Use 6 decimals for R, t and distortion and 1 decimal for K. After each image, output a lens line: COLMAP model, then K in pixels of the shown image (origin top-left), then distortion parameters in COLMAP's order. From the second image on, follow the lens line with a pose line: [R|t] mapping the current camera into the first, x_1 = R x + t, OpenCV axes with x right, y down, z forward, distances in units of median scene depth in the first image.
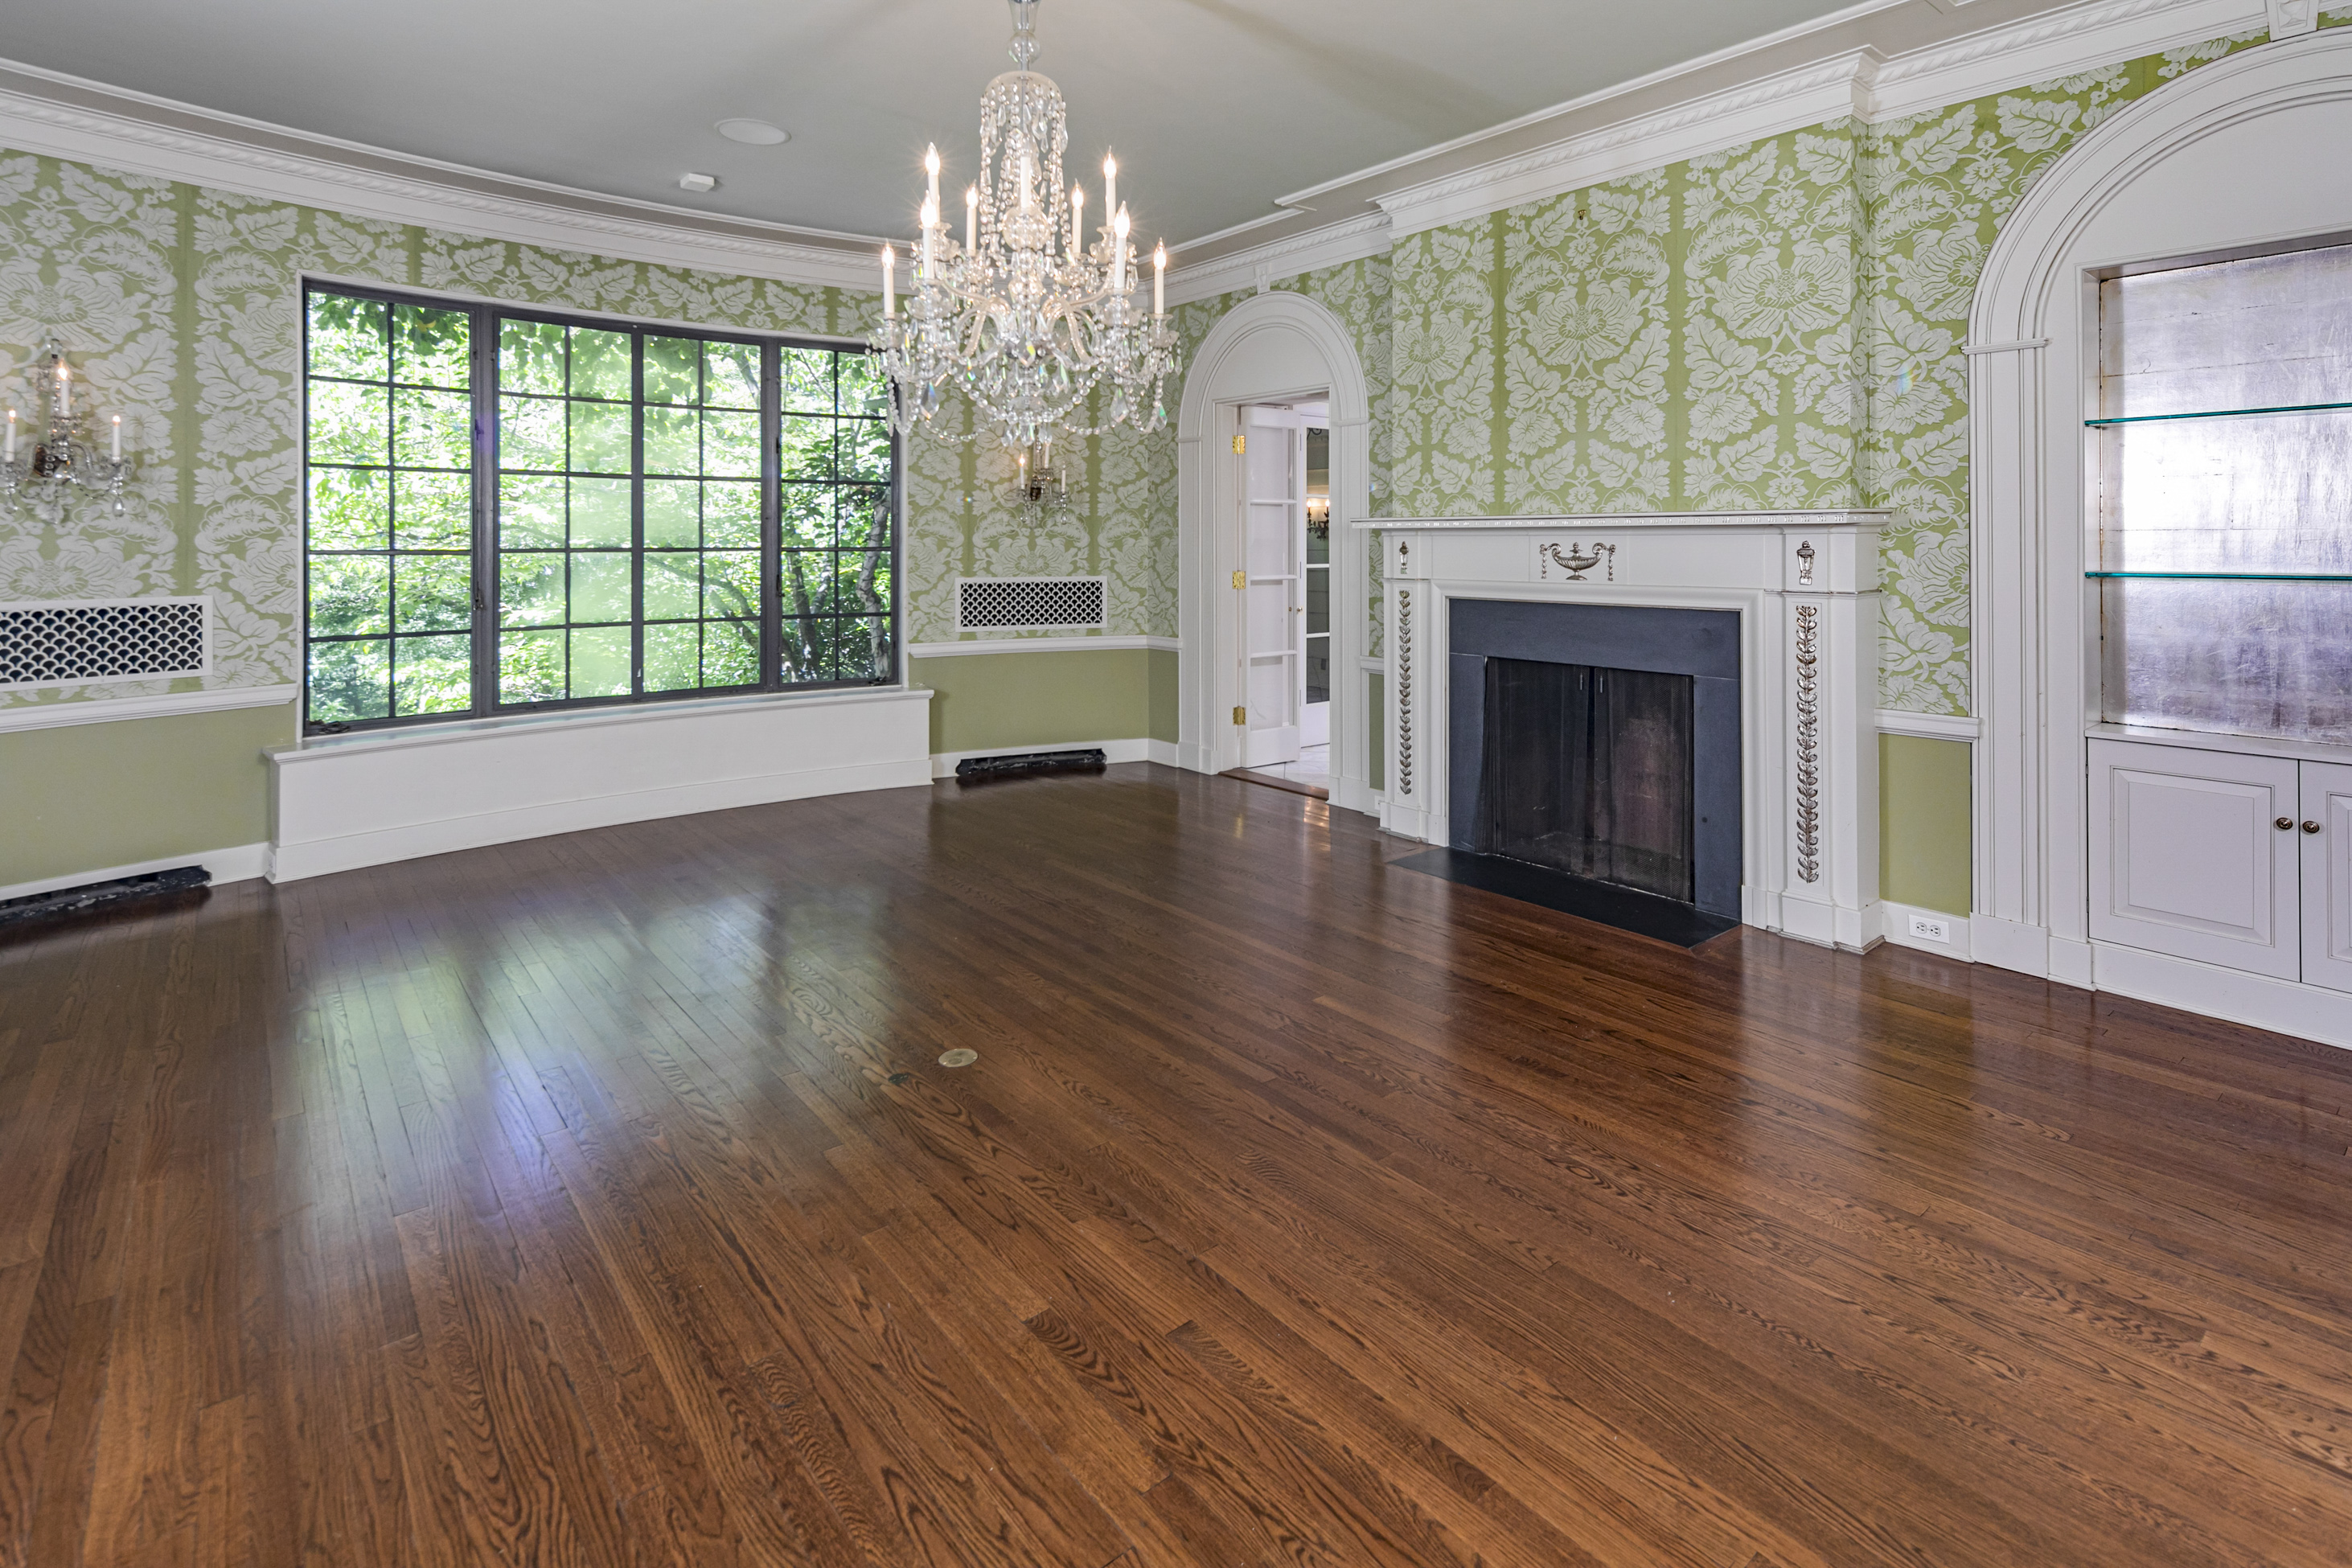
lens RADIAL K [[1125.3, 0, 1155.2], [0, 1125.3, 758.5], [0, 0, 1]] dist [0.015176, 0.000285]
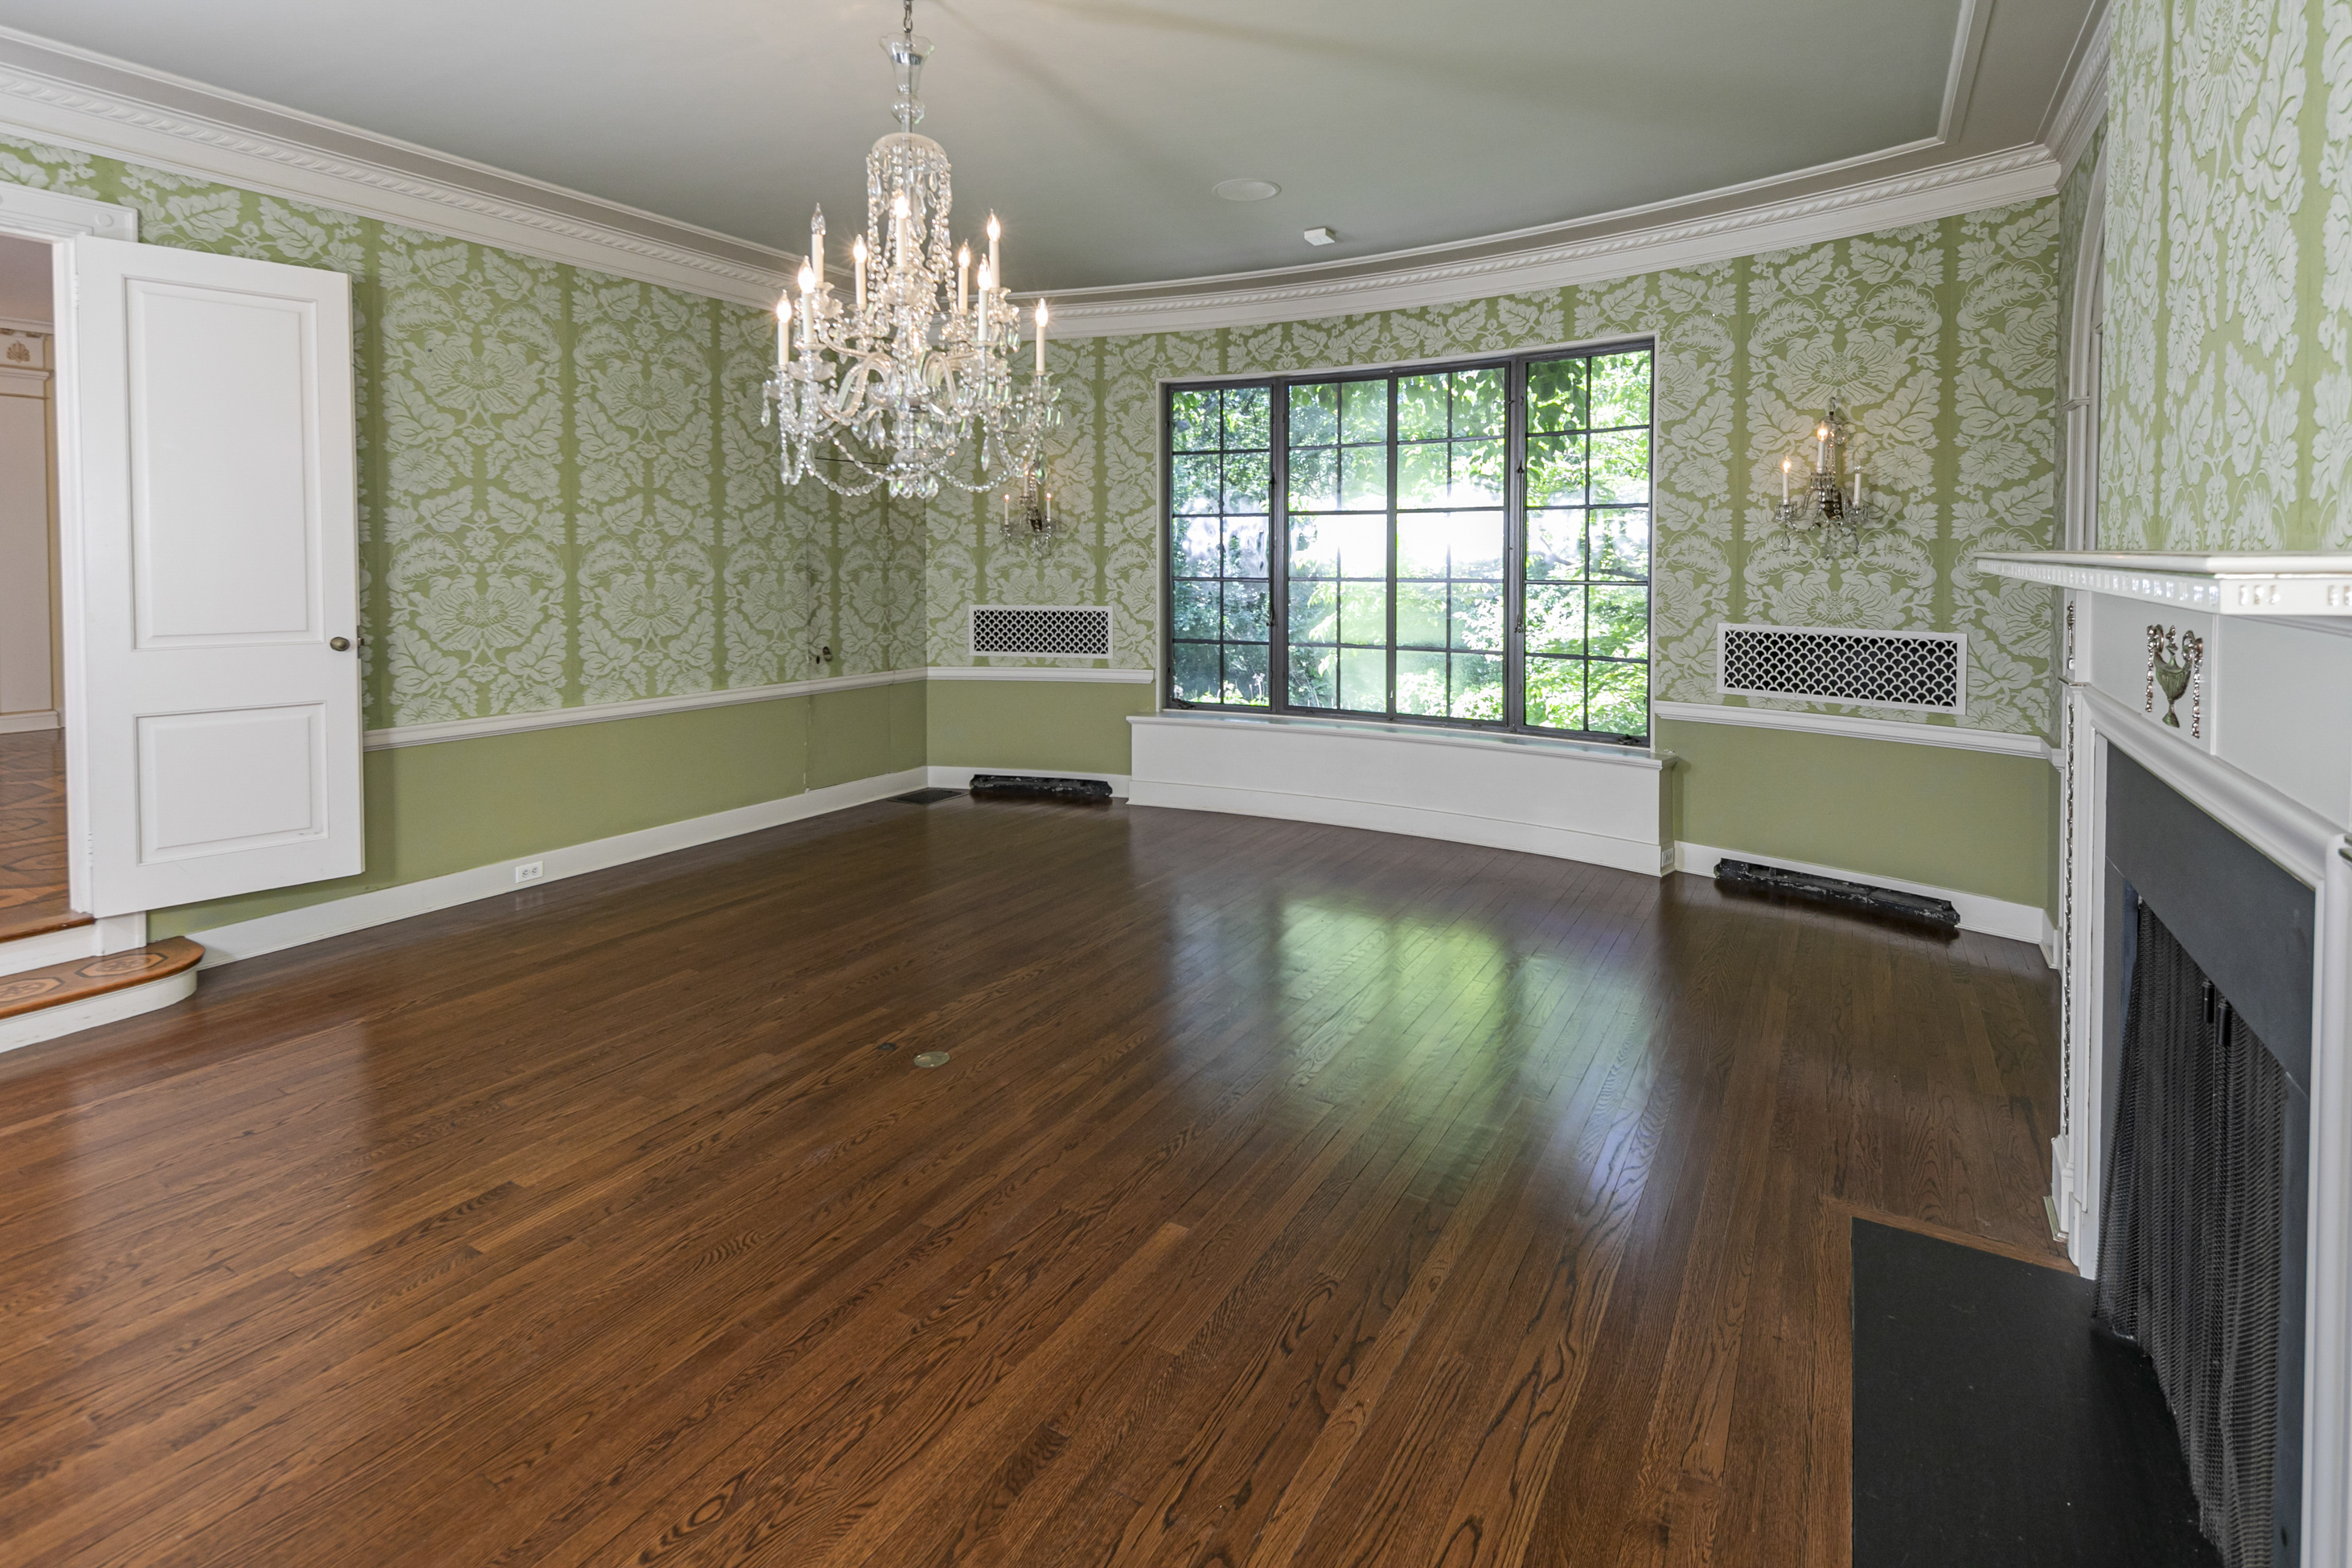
lens RADIAL K [[1125.3, 0, 1155.2], [0, 1125.3, 758.5], [0, 0, 1]] dist [0.015176, 0.000285]
pose [[0.335110, 0.171538, -0.926432, 0.545273], [-0.179642, 0.976881, 0.115899, -0.116977], [0.924895, 0.127587, 0.358178, 0.493002]]
